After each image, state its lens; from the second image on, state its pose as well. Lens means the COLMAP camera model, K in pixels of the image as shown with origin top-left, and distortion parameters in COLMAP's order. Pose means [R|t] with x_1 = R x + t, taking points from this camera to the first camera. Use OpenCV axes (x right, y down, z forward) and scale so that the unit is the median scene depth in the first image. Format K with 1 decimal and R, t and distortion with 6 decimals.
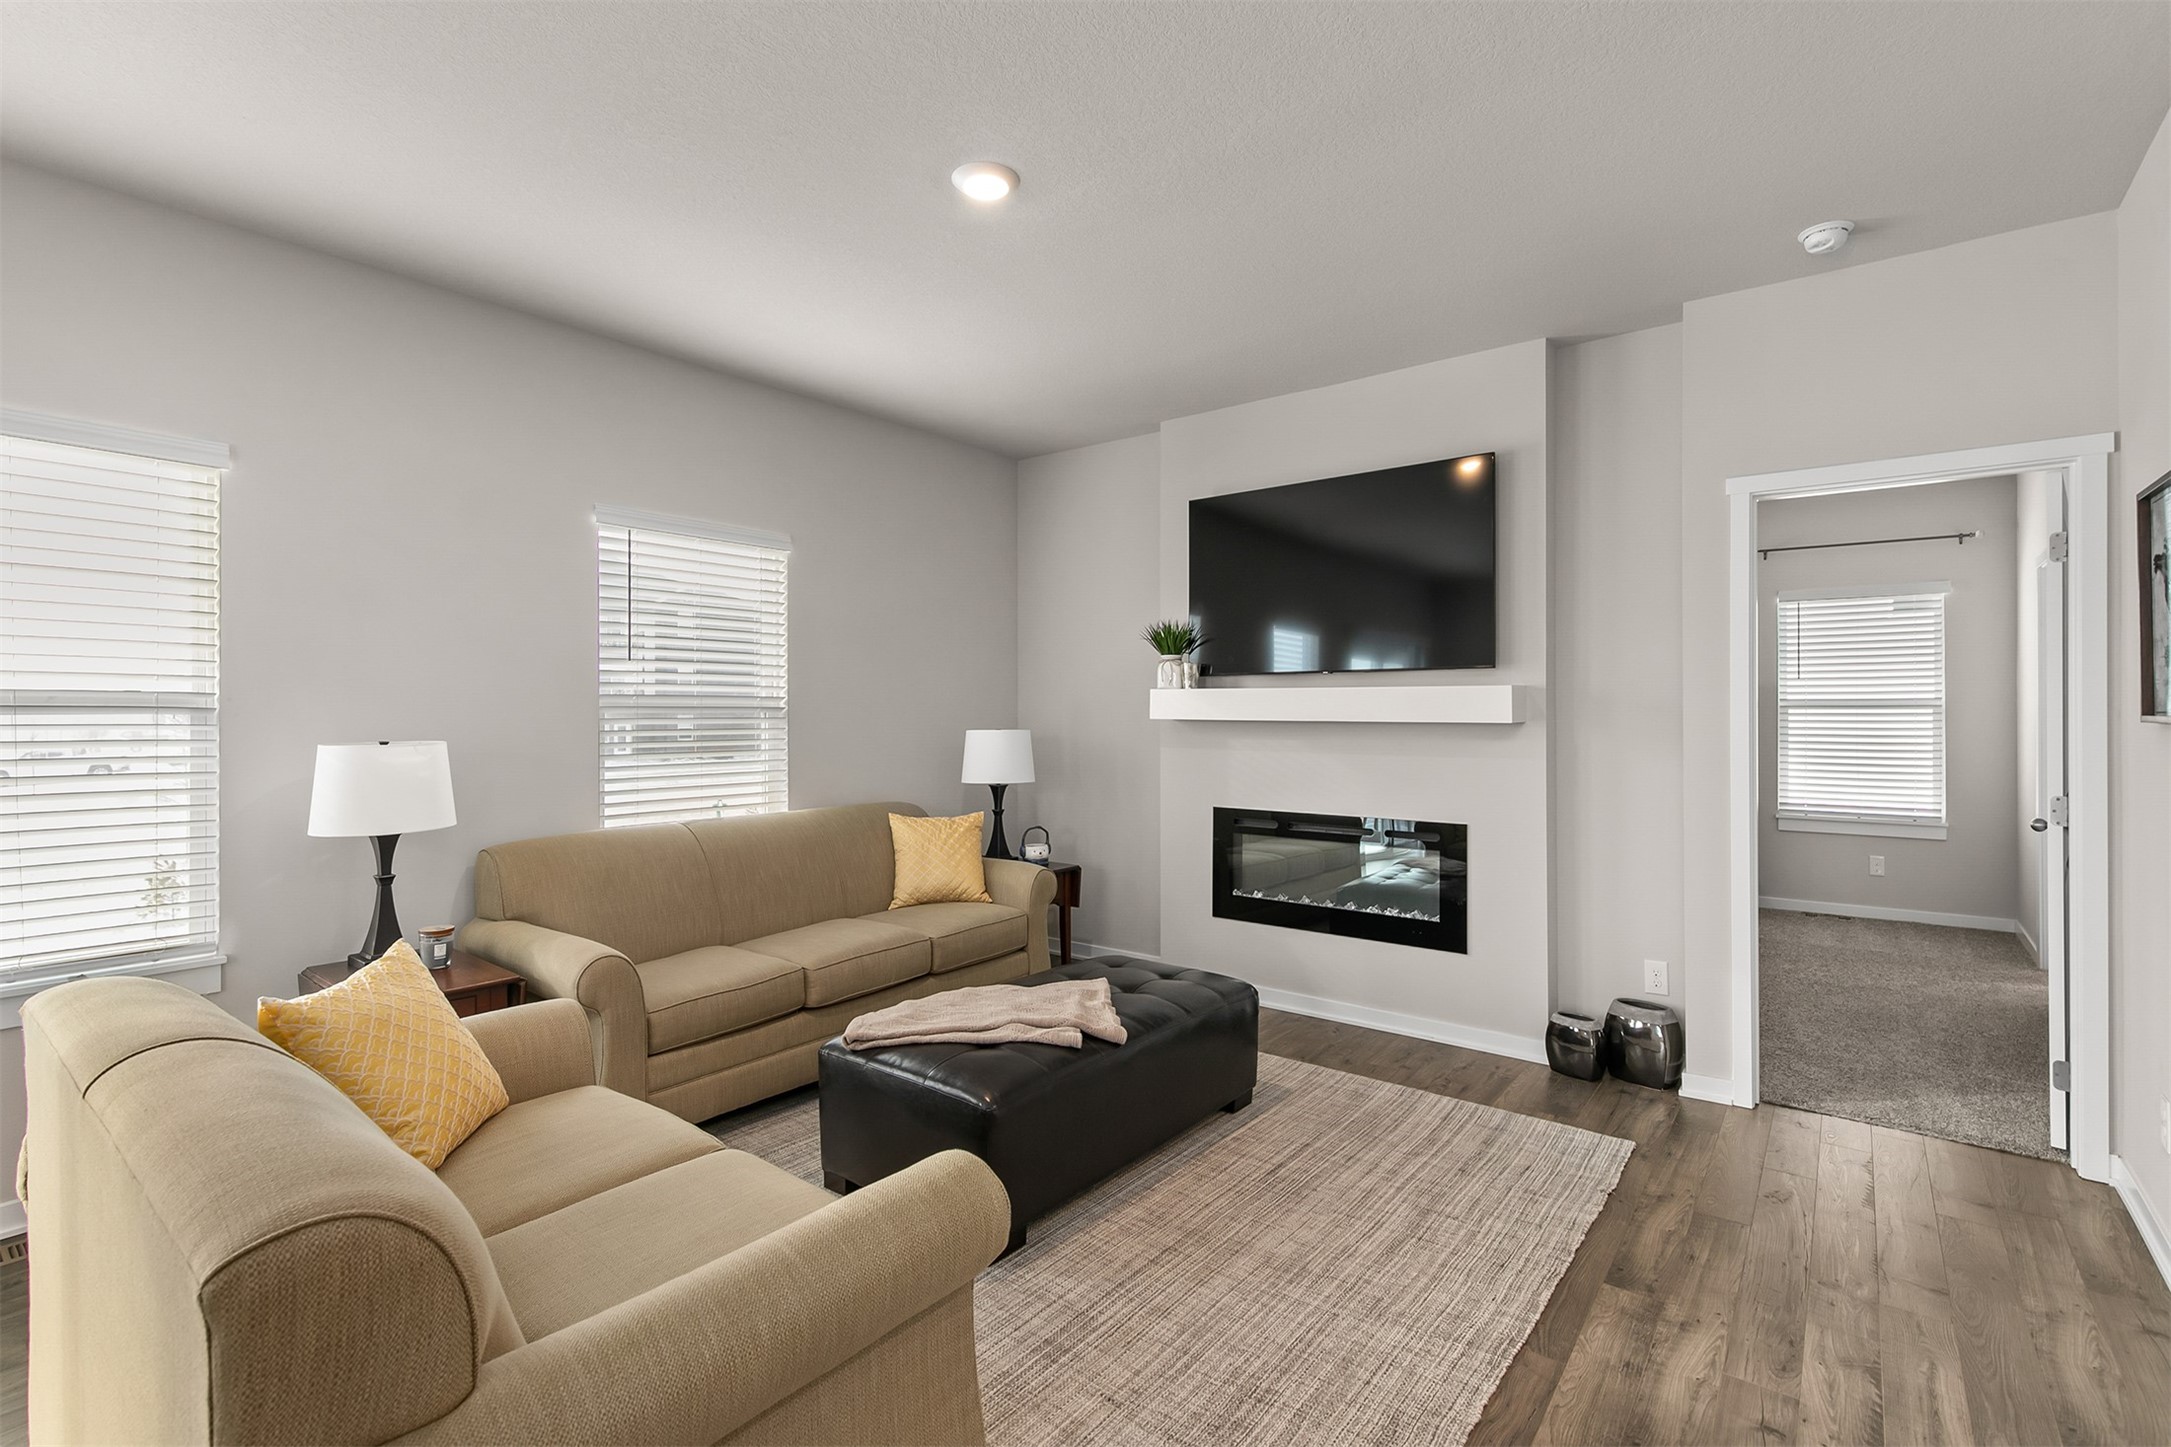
lens RADIAL K [[979.0, 0, 1106.9], [0, 979.0, 726.9], [0, 0, 1]] dist [0.015766, -0.002075]
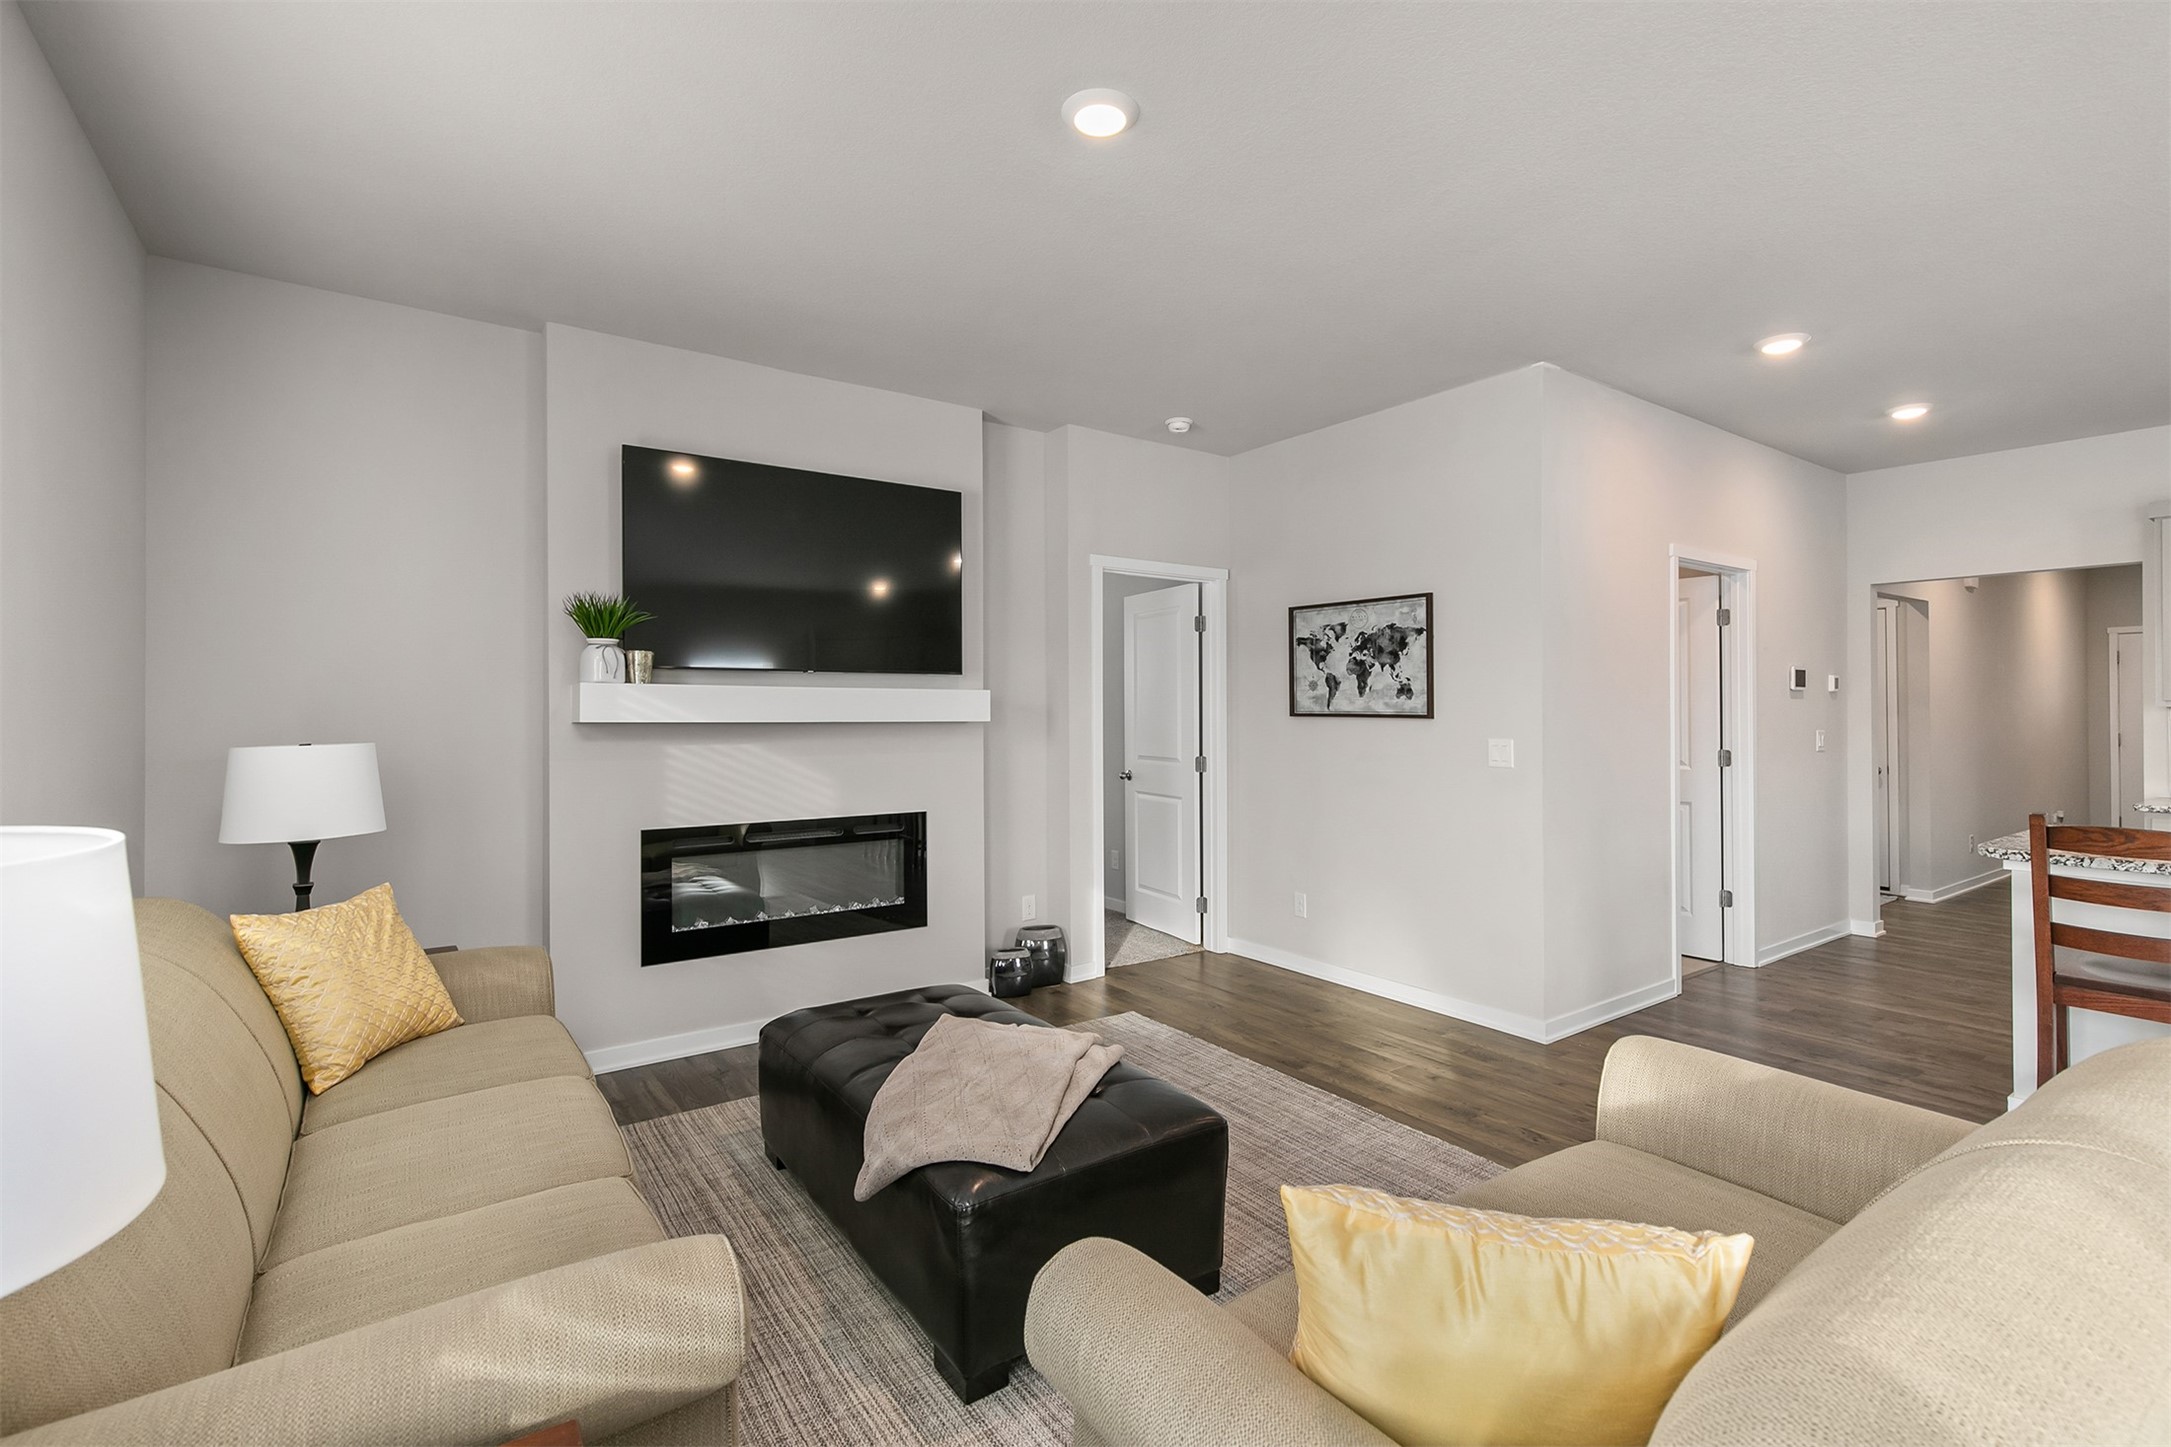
lens RADIAL K [[979.0, 0, 1028.7], [0, 979.0, 710.7], [0, 0, 1]] dist [0.015766, -0.002075]
pose [[0.318375, 0.000342, 0.947965, -0.667514], [0.018650, 0.999804, -0.006624, -0.006489], [-0.947781, 0.019789, 0.318306, 0.529469]]
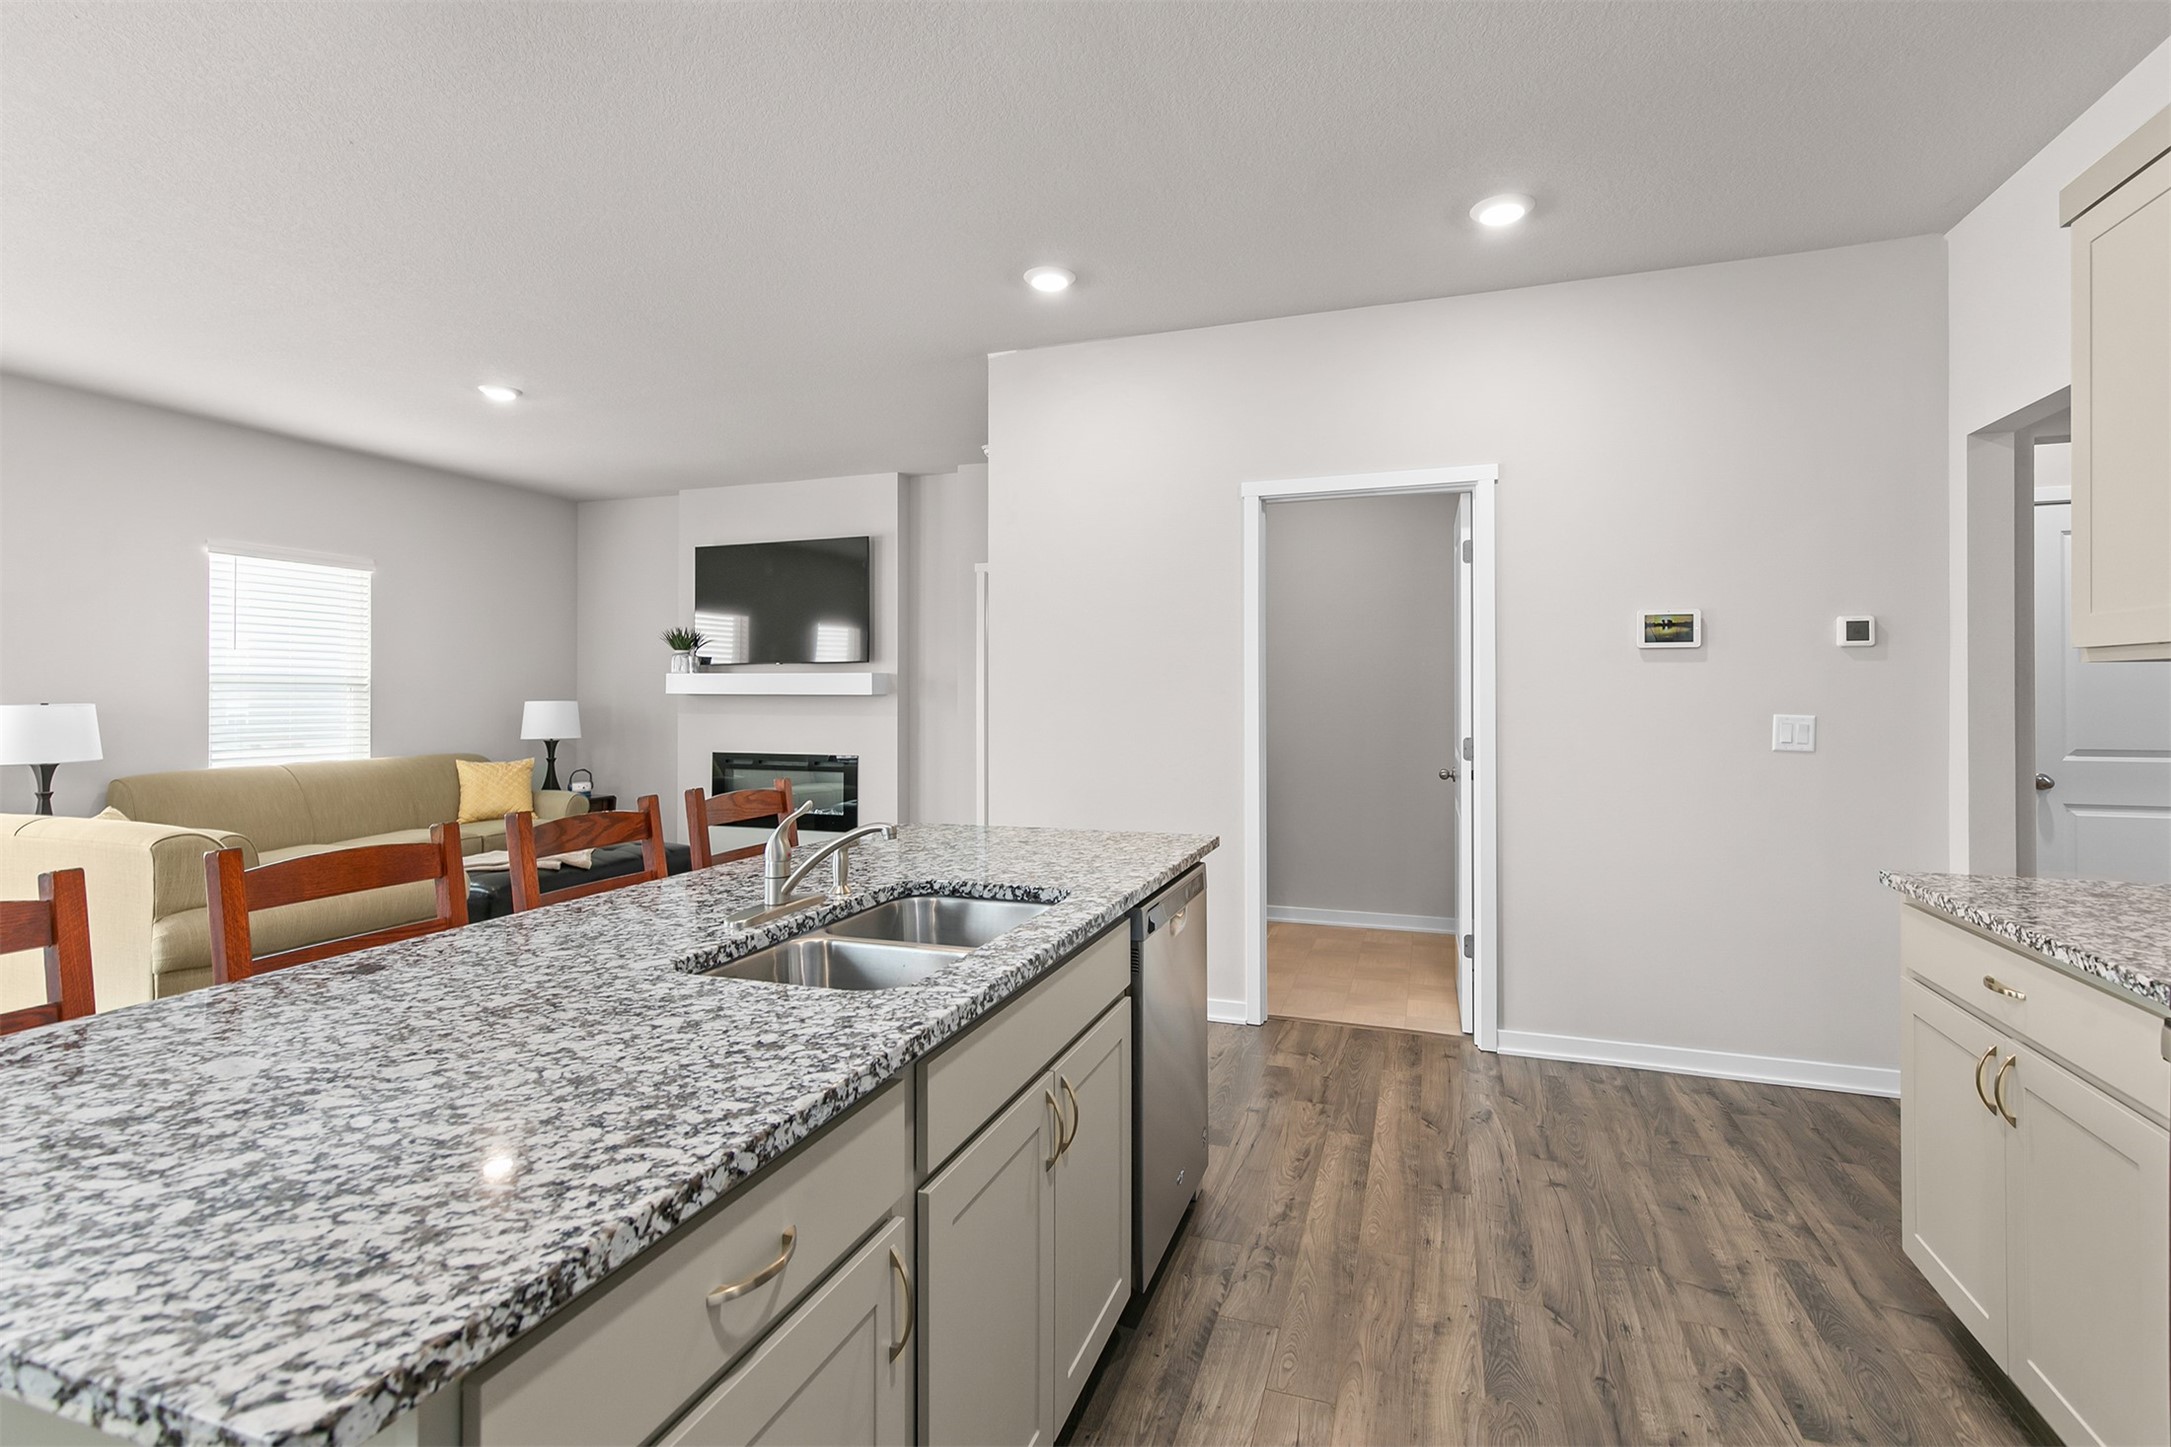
lens RADIAL K [[979.0, 0, 1102.3], [0, 979.0, 704.0], [0, 0, 1]] dist [0.015766, -0.002075]
pose [[0.951418, -0.000810, 0.307901, 0.256062], [0.003859, 0.999949, -0.009293, 0.029163], [-0.307878, 0.010030, 0.951373, -0.719884]]
